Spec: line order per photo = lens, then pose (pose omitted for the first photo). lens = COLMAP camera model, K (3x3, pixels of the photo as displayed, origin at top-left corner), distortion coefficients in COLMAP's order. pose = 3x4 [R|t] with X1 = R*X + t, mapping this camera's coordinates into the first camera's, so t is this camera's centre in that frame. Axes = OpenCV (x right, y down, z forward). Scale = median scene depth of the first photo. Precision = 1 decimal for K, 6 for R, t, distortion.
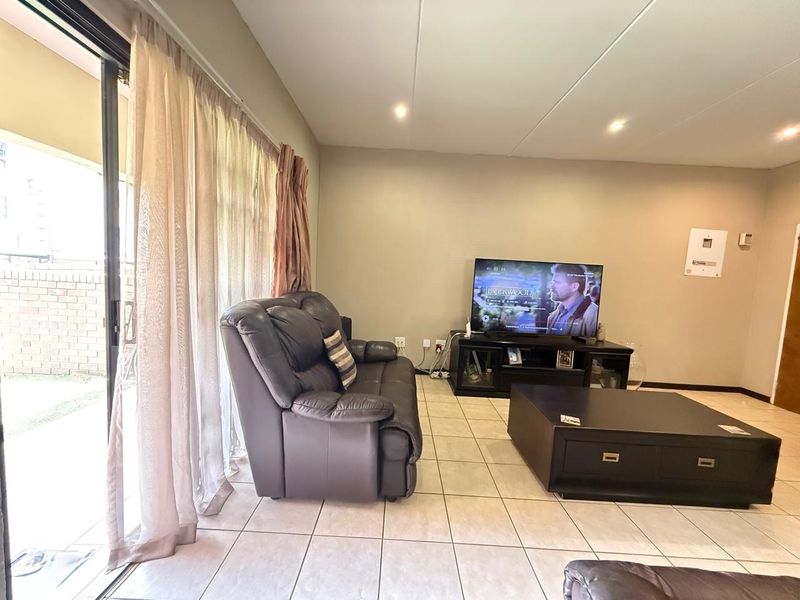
lens RADIAL K [[322.0, 0, 399.1], [0, 322.0, 300.6], [0, 0, 1]] dist [0.005607, -0.000554]
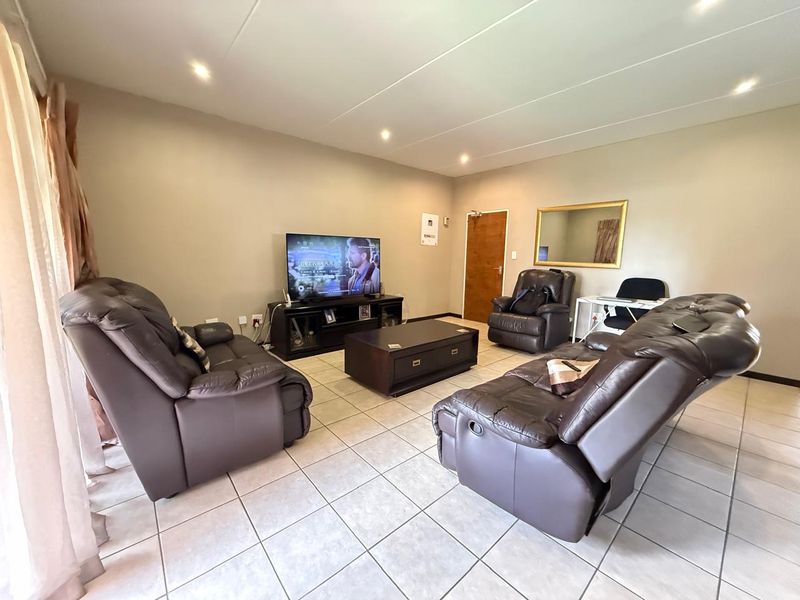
lens RADIAL K [[322.0, 0, 398.1], [0, 322.0, 302.7], [0, 0, 1]] dist [0.005607, -0.000554]
pose [[0.748932, -0.142762, 0.647086, -0.218717], [0.082135, 0.988986, 0.123131, -0.005176], [-0.657537, -0.039069, 0.752408, -0.066066]]
